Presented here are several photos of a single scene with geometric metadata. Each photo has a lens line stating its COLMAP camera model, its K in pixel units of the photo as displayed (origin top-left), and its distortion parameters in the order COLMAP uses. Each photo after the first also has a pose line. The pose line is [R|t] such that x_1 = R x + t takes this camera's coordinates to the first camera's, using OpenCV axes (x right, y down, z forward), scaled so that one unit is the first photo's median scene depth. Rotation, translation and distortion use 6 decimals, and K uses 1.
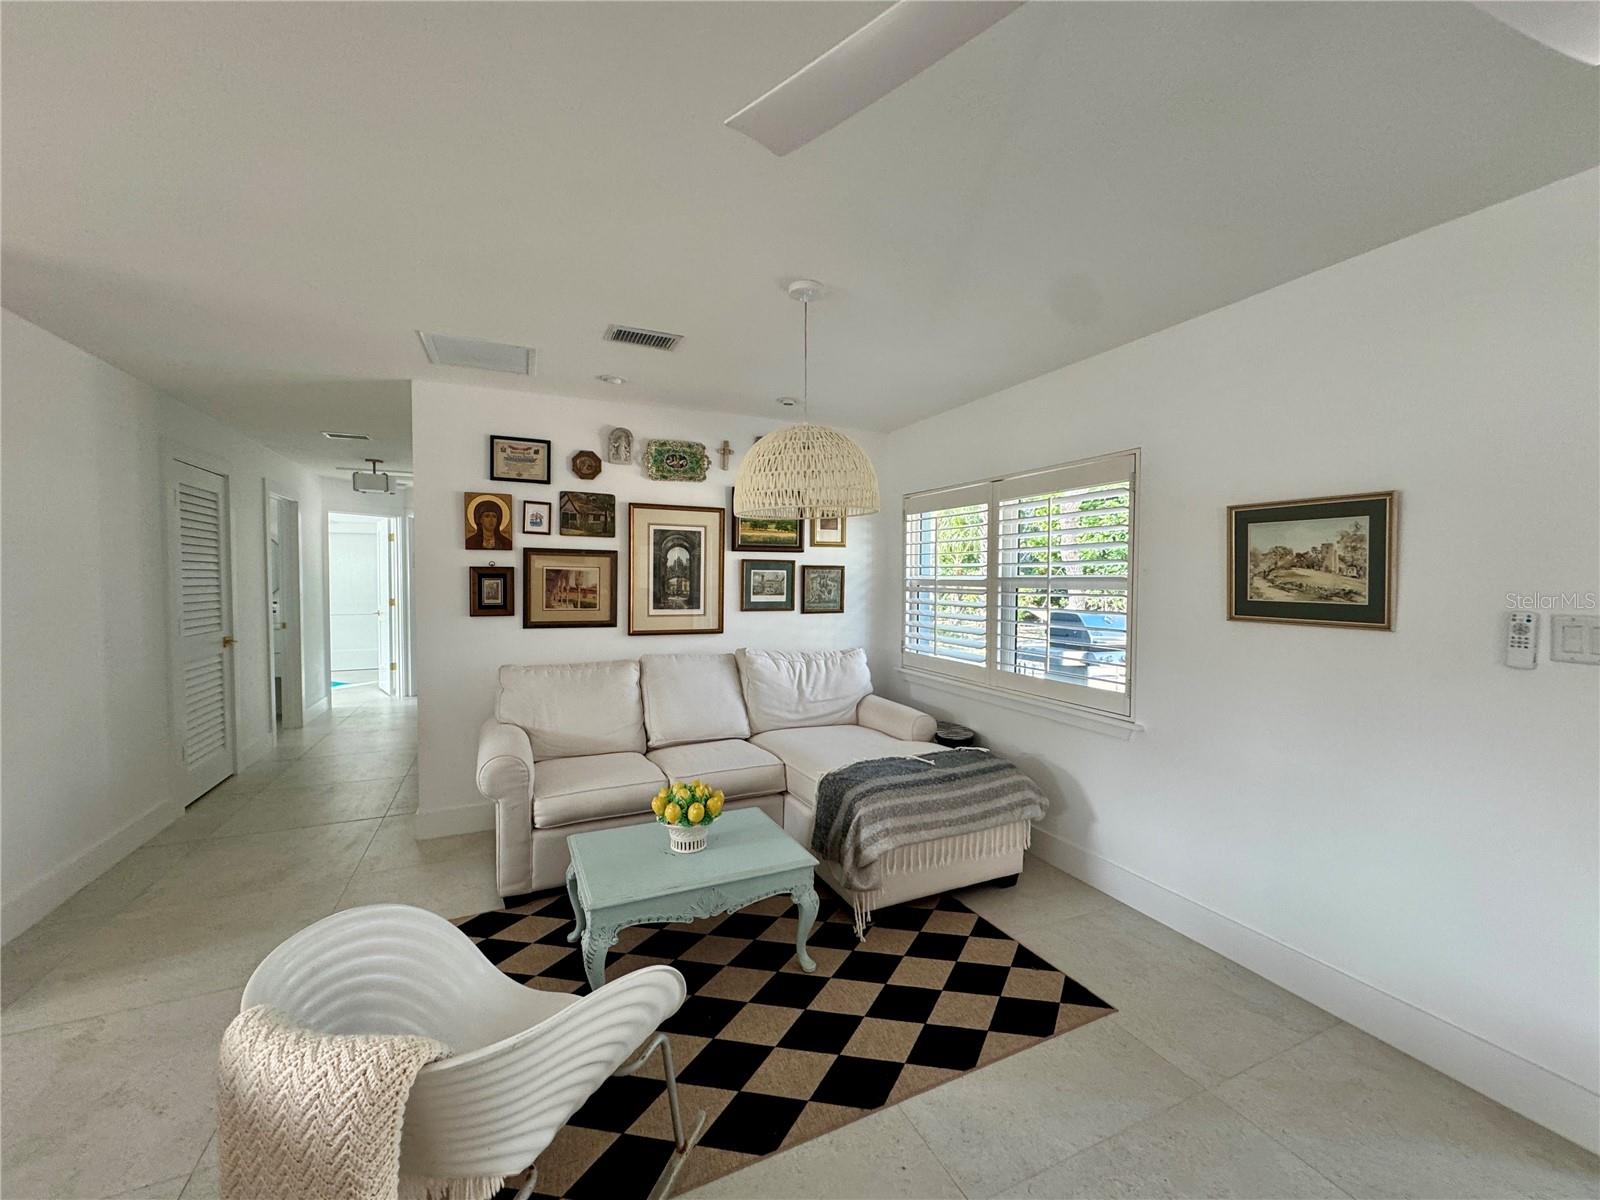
lens RADIAL K [[633.4, 0, 798.0], [0, 633.4, 601.8], [0, 0, 1]] dist [0.000871, -0.000640]
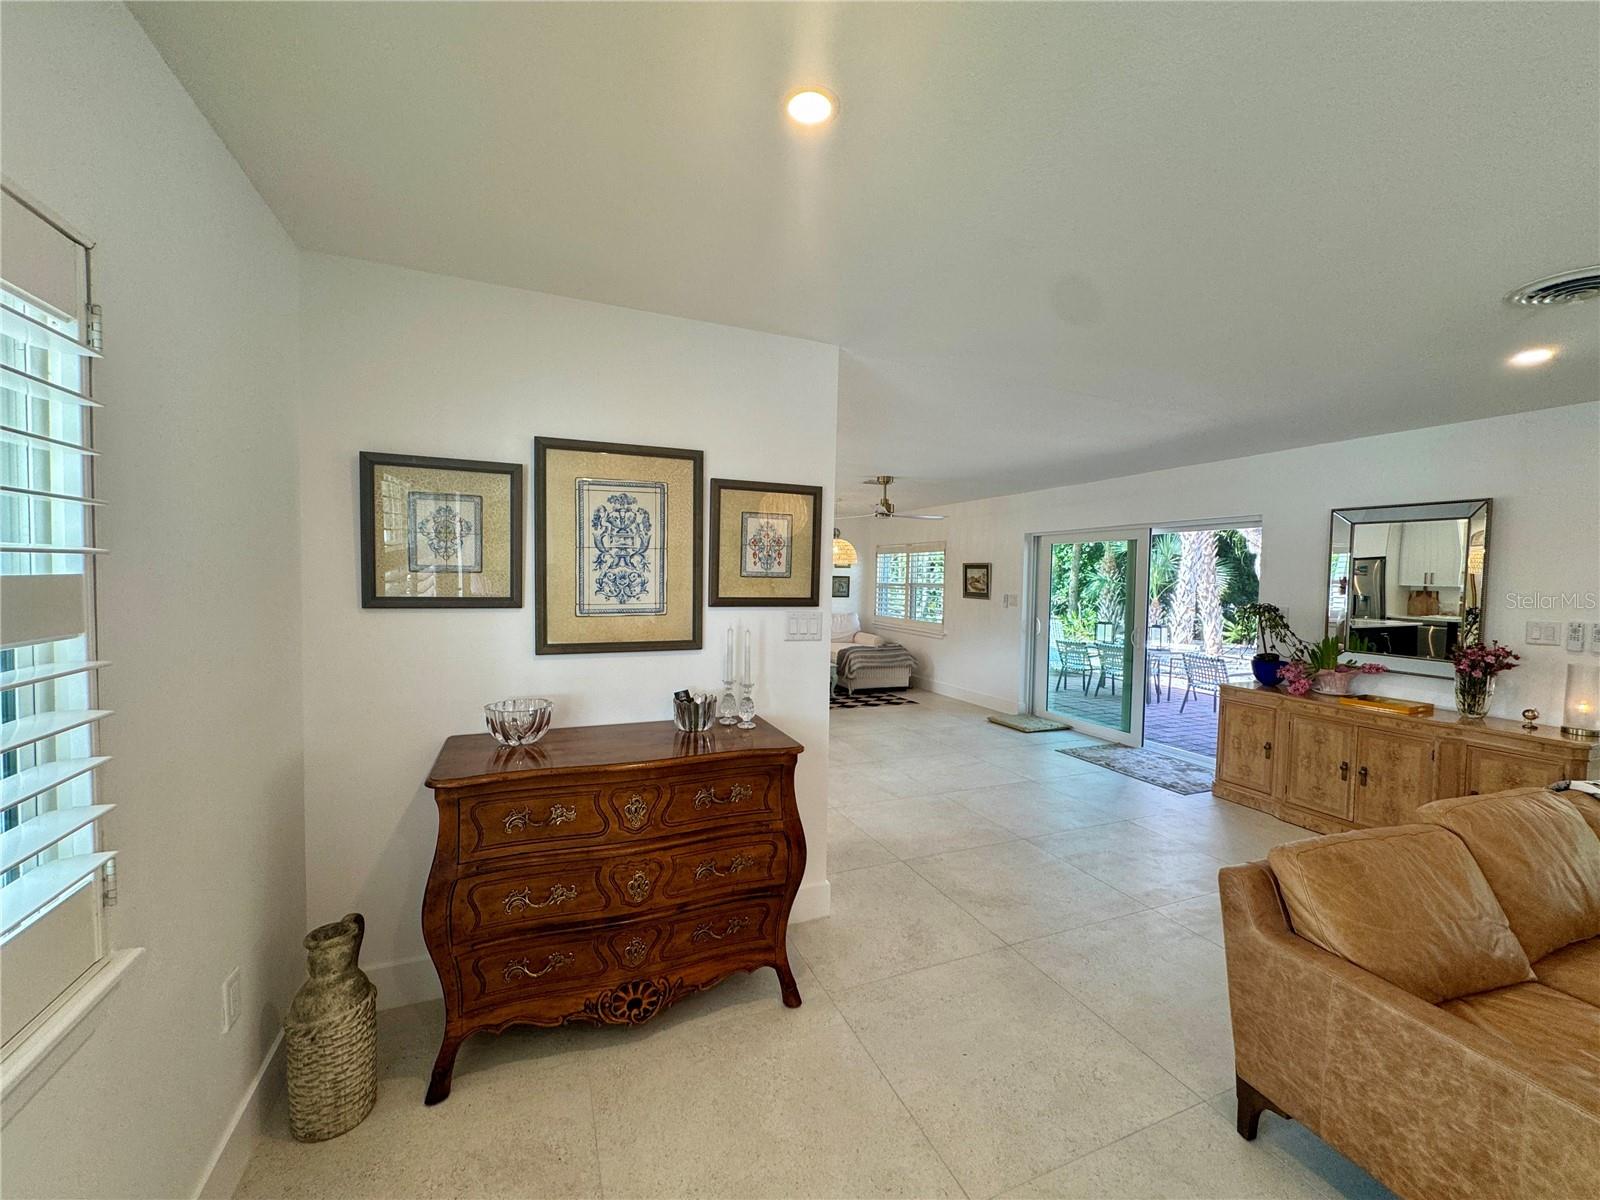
lens RADIAL K [[633.4, 0, 798.0], [0, 633.4, 601.8], [0, 0, 1]] dist [0.000871, -0.000640]
pose [[0.999487, 0.012470, -0.029486, -0.052431], [-0.012352, 0.999915, 0.004187, 0.030705], [0.029536, -0.003820, 0.999556, -1.509913]]
